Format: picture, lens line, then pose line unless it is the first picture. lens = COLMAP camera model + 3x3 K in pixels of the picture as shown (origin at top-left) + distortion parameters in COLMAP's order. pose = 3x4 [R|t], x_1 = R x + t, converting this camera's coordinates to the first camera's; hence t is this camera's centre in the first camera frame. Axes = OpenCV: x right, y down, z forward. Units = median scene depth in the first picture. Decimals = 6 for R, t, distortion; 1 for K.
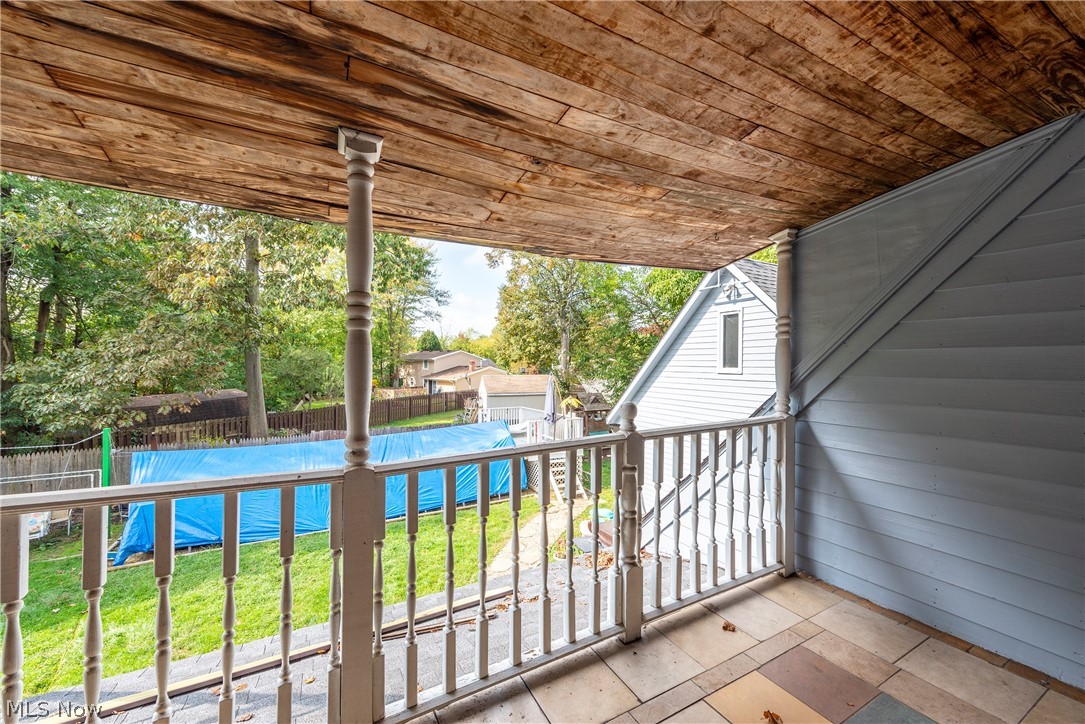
lens RADIAL K [[425.5, 0, 540.8], [0, 425.5, 366.9], [0, 0, 1]] dist [0.002940, 0.000270]
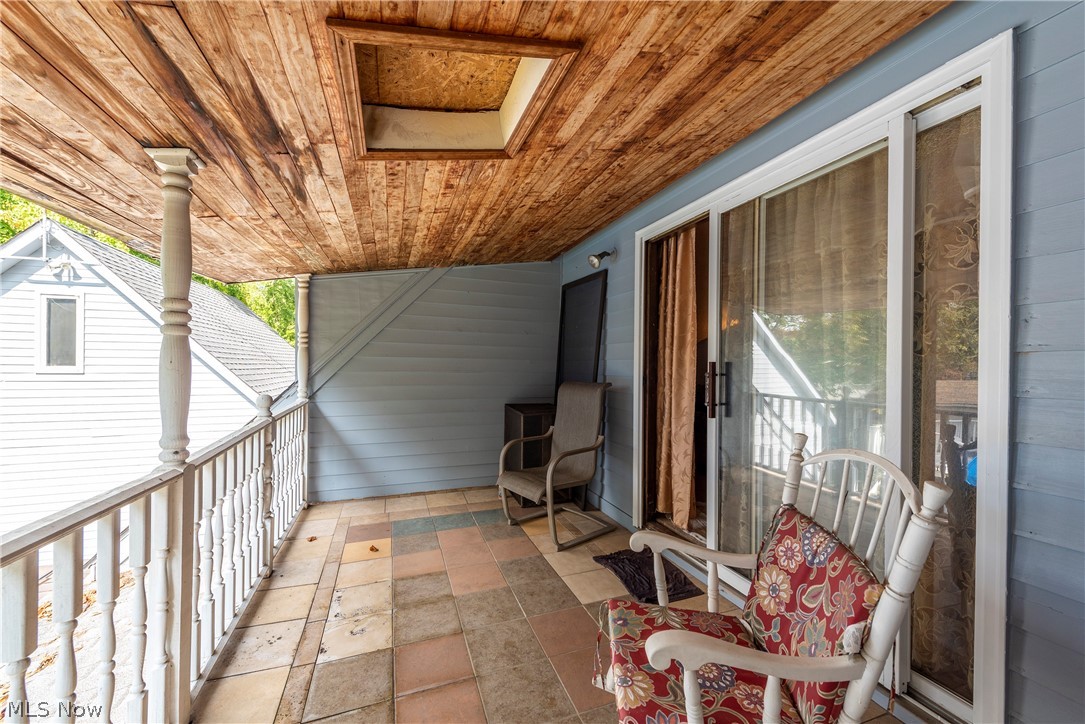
lens RADIAL K [[425.5, 0, 543.2], [0, 425.5, 365.2], [0, 0, 1]] dist [0.002940, 0.000270]
pose [[0.147053, -0.002989, 0.989124, -0.896930], [-0.001205, 0.999994, 0.003201, -0.010517], [-0.989128, -0.001662, 0.147049, -0.032081]]
